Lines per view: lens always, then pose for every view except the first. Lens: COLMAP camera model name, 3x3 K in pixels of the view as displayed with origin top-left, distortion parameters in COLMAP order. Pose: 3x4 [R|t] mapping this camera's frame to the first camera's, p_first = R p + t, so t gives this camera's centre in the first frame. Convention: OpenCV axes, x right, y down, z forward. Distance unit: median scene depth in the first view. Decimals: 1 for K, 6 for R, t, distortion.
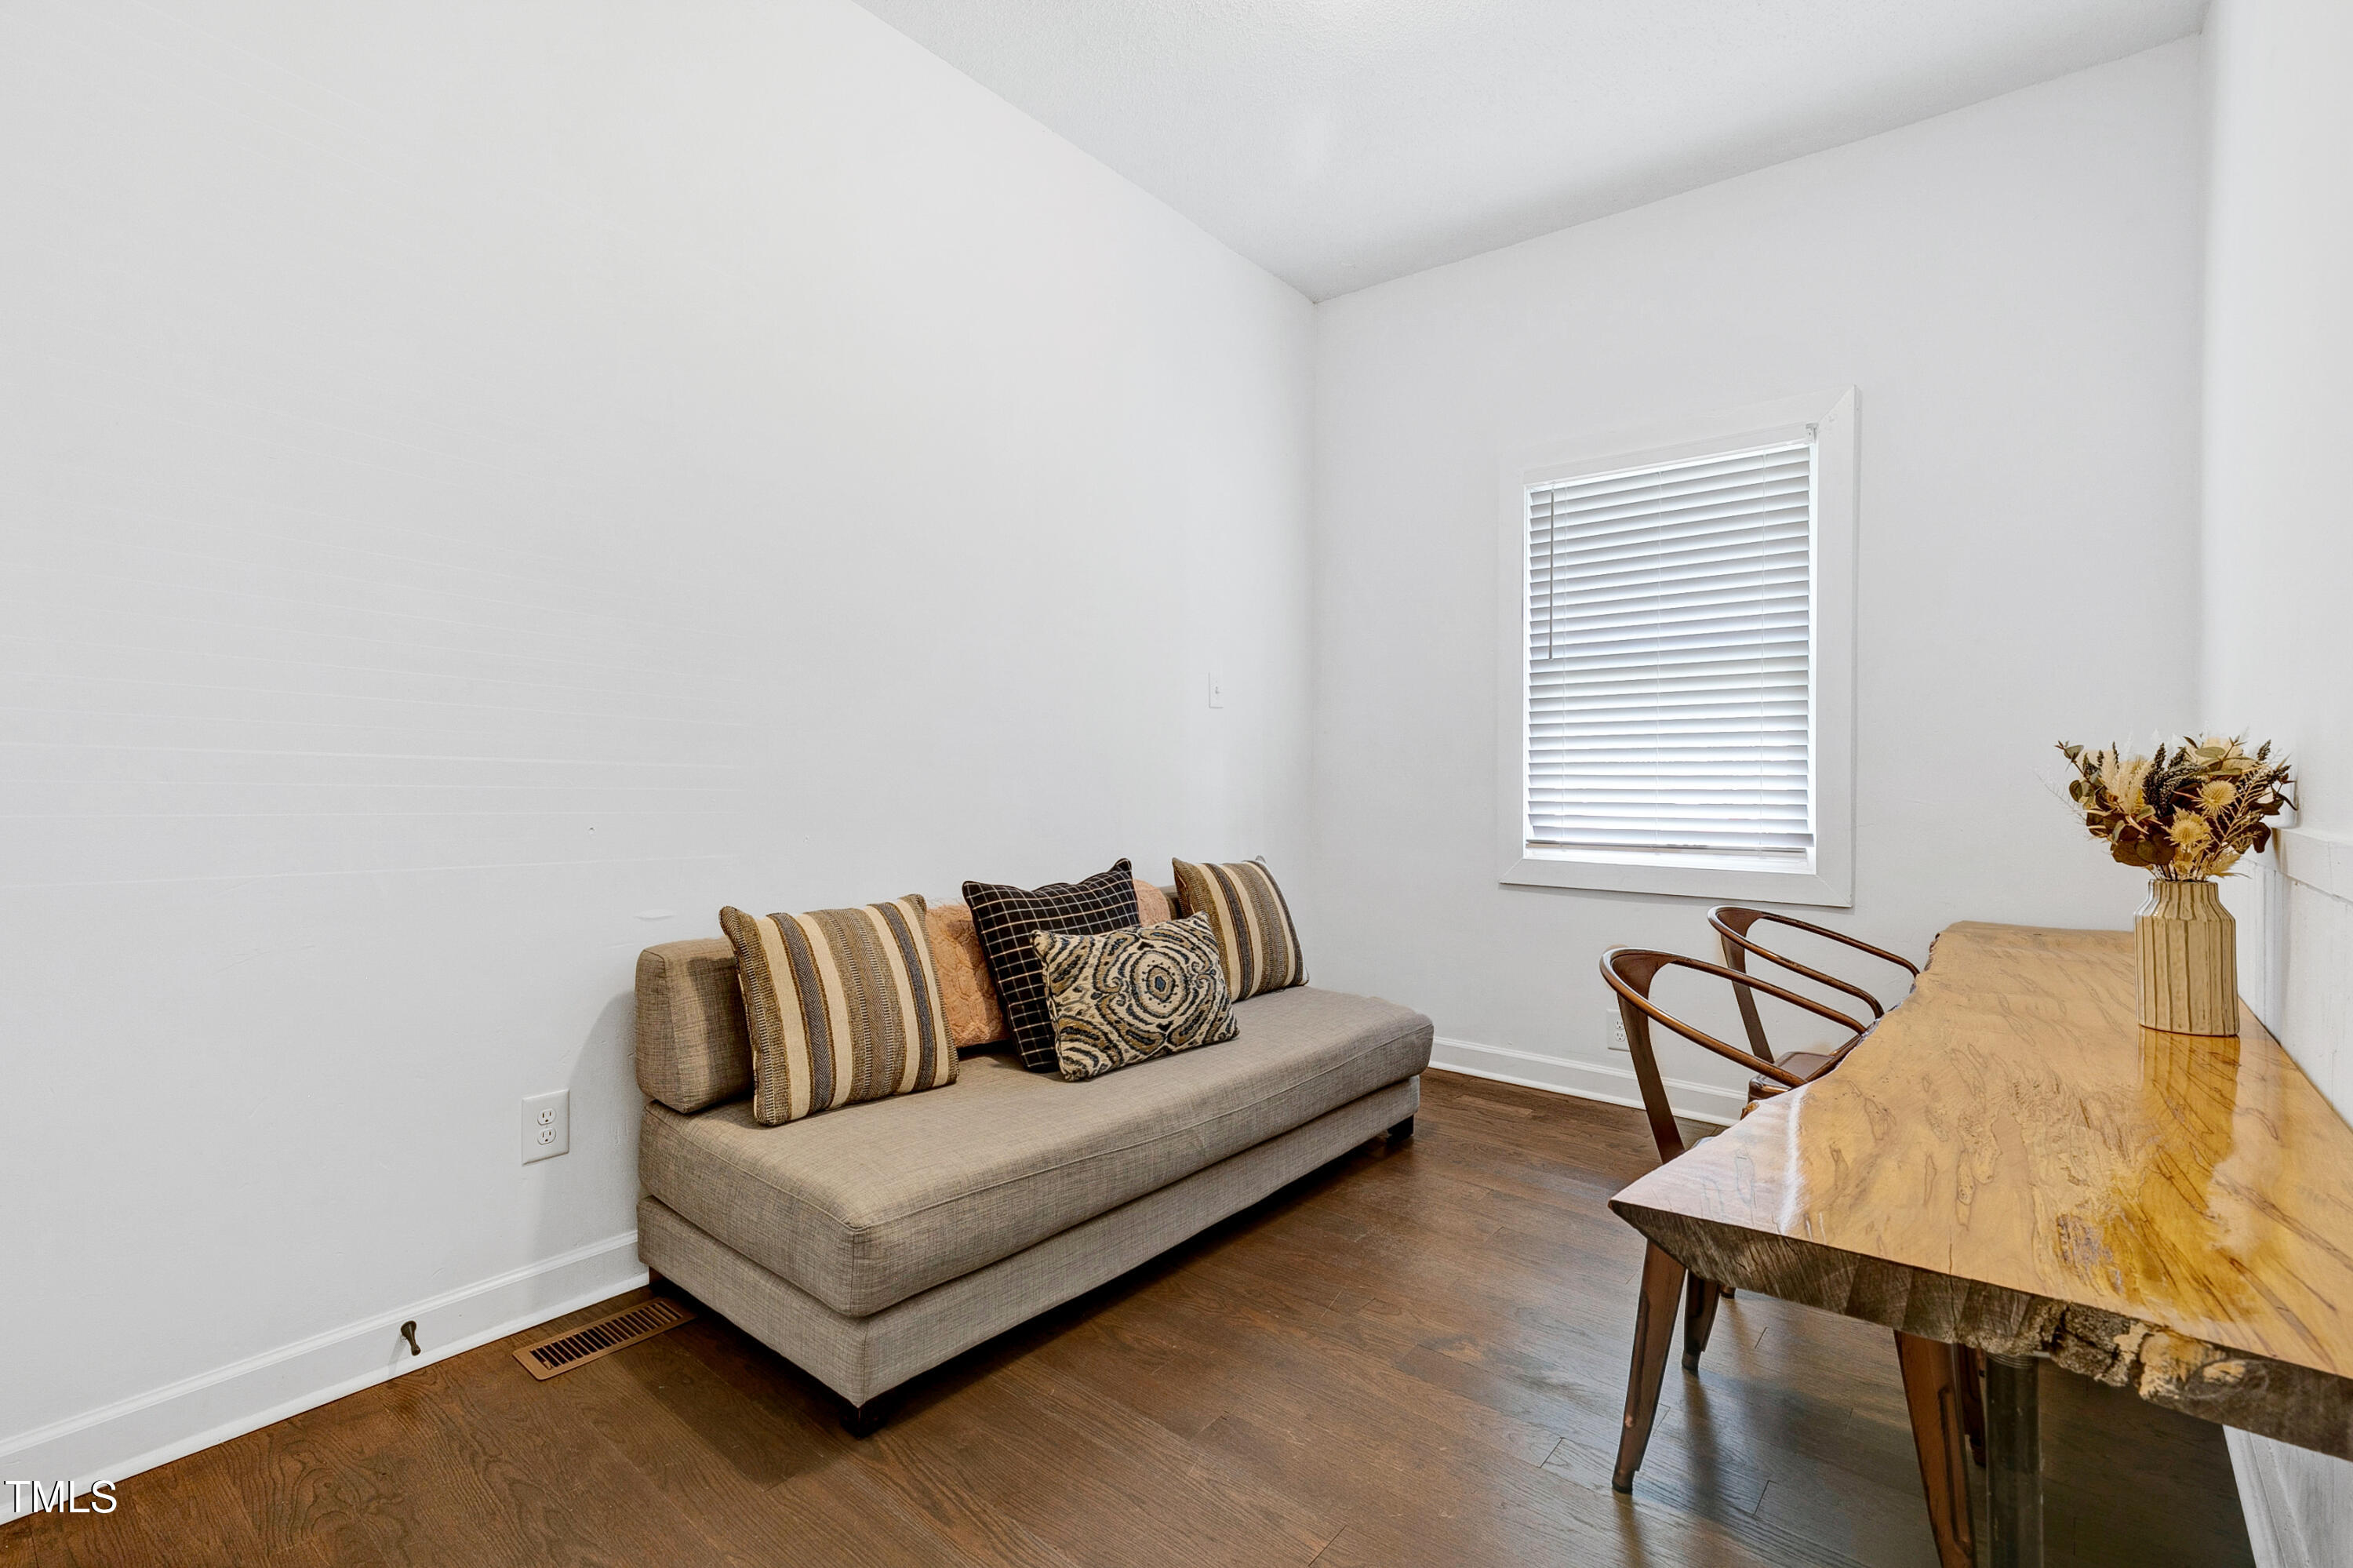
lens RADIAL K [[1082.4, 0, 1169.7], [0, 1082.4, 769.0], [0, 0, 1]] dist [0.010087, -0.002374]
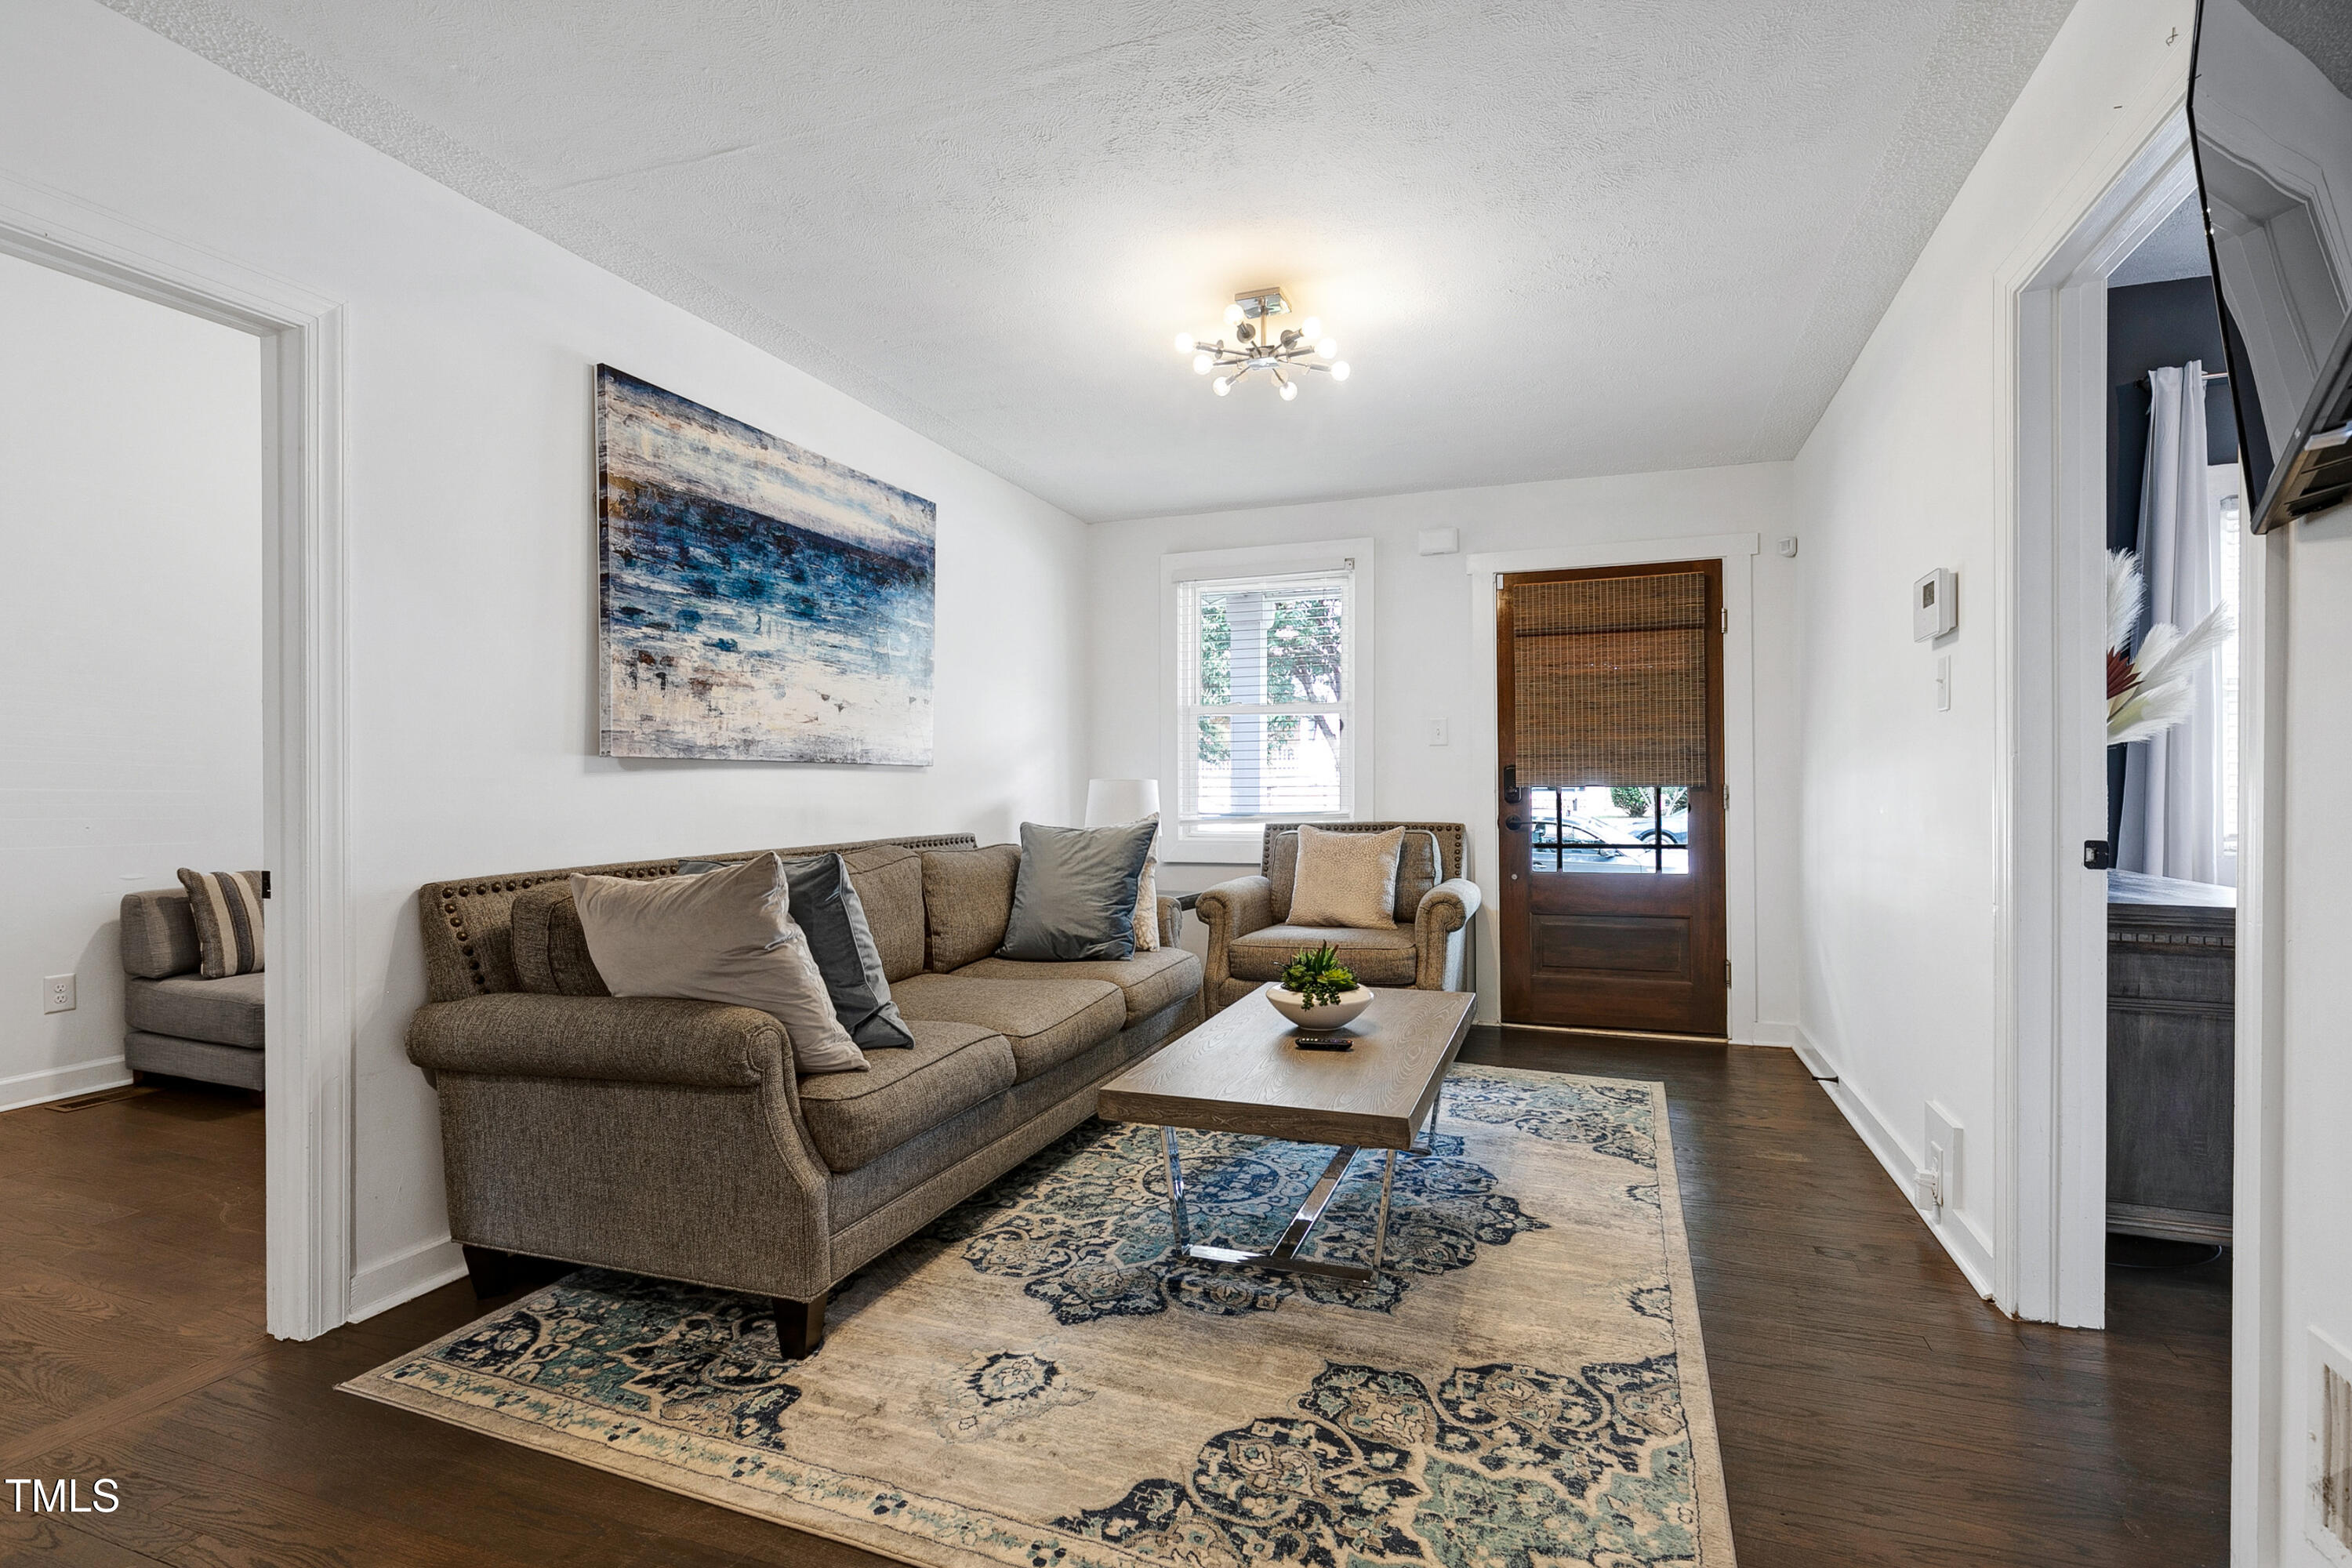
lens RADIAL K [[1127.4, 0, 1186.0], [0, 1127.4, 791.3], [0, 0, 1]] dist [0.000937, 0.001333]
pose [[0.948948, -0.014164, 0.315114, 0.606527], [0.011933, 0.999888, 0.009007, 0.000204], [-0.315206, -0.004787, 0.949011, -1.355997]]
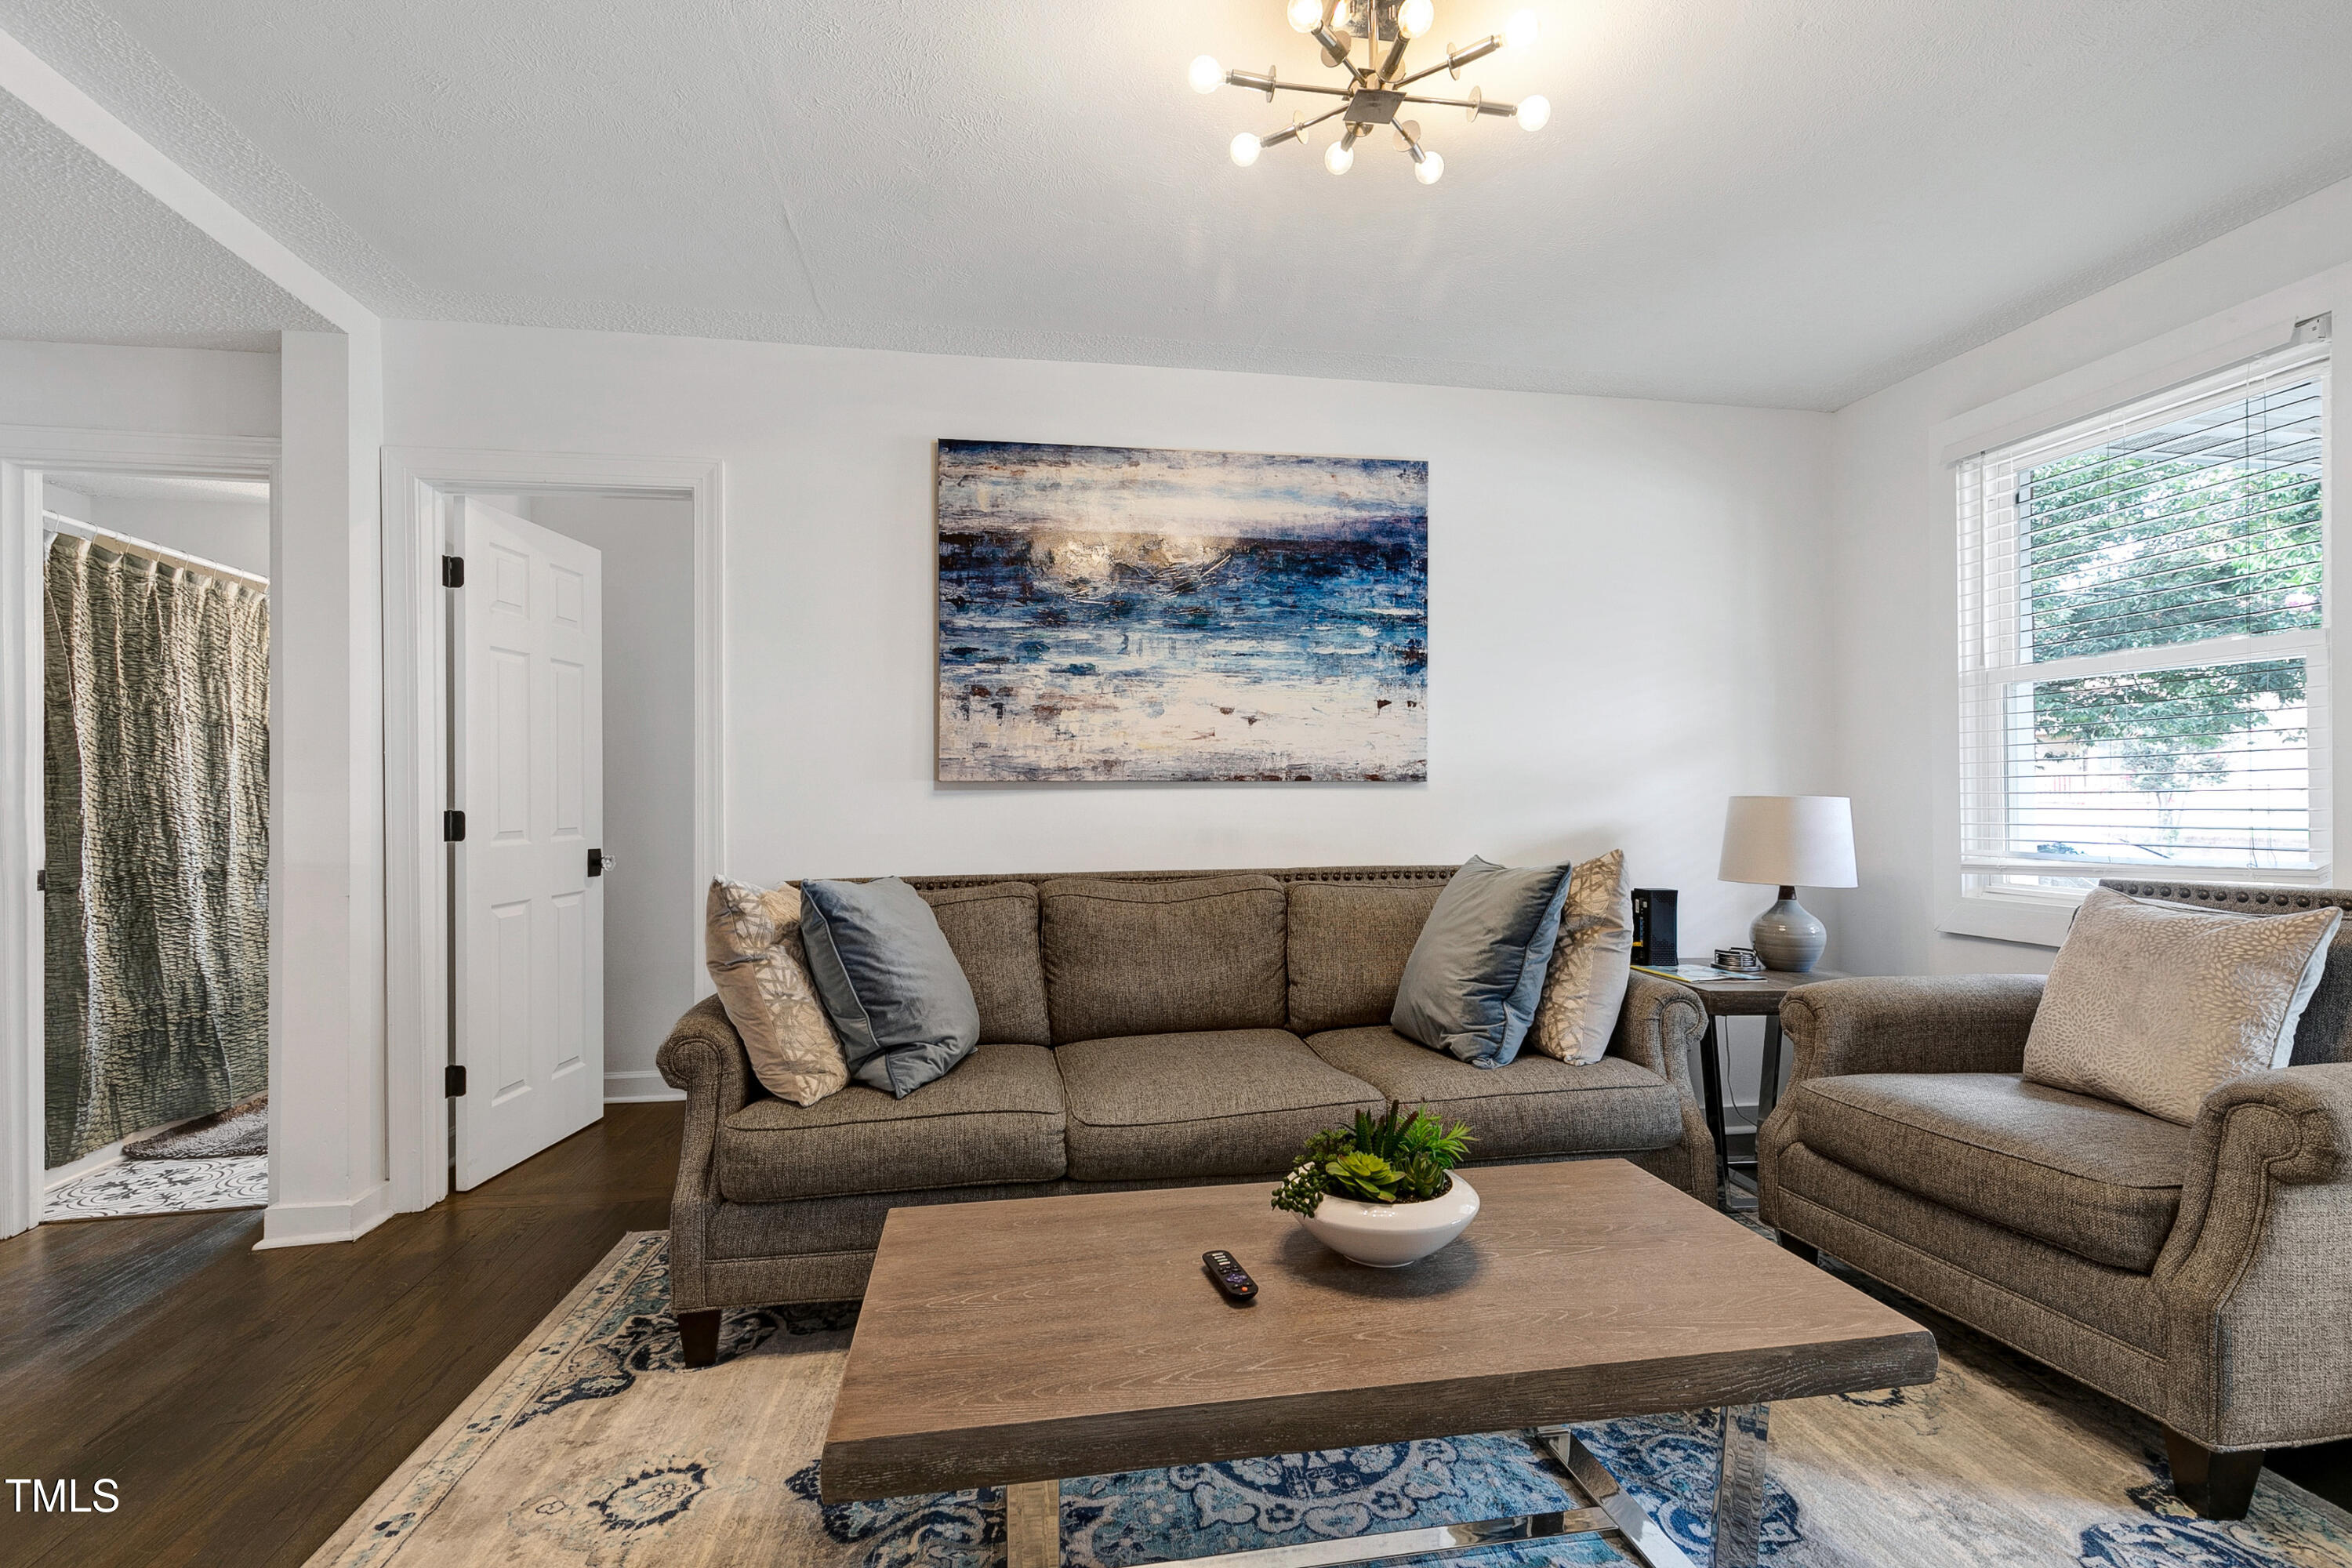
lens RADIAL K [[1081.9, 0, 1184.1], [0, 1081.9, 790.4], [0, 0, 1]] dist [0.010087, -0.002374]
pose [[0.733516, -0.014812, -0.679510, 1.605643], [0.010948, 0.999890, -0.009977, -0.006433], [0.679584, -0.000121, 0.733598, -0.727851]]
